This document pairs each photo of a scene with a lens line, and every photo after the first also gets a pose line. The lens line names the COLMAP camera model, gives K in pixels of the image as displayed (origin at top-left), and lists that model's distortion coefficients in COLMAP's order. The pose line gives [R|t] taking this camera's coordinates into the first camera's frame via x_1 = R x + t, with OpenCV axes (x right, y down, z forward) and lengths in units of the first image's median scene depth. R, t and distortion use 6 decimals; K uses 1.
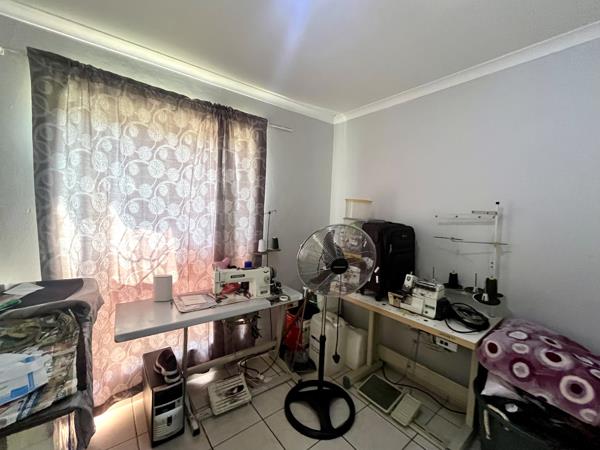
lens RADIAL K [[253.3, 0, 300.0], [0, 253.3, 225.0], [0, 0, 1]] dist [0.000022, 0.000063]
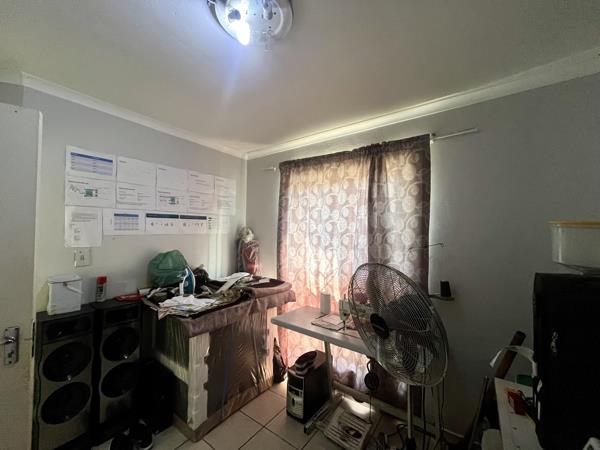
lens RADIAL K [[240.6, 0, 298.6], [0, 240.6, 225.4], [0, 0, 1]] dist [0.014320, -0.015717]
pose [[0.267917, -0.064338, -0.961291, 0.562396], [-0.066516, 0.994152, -0.085075, -0.026437], [0.961143, 0.086734, 0.262070, 0.461826]]
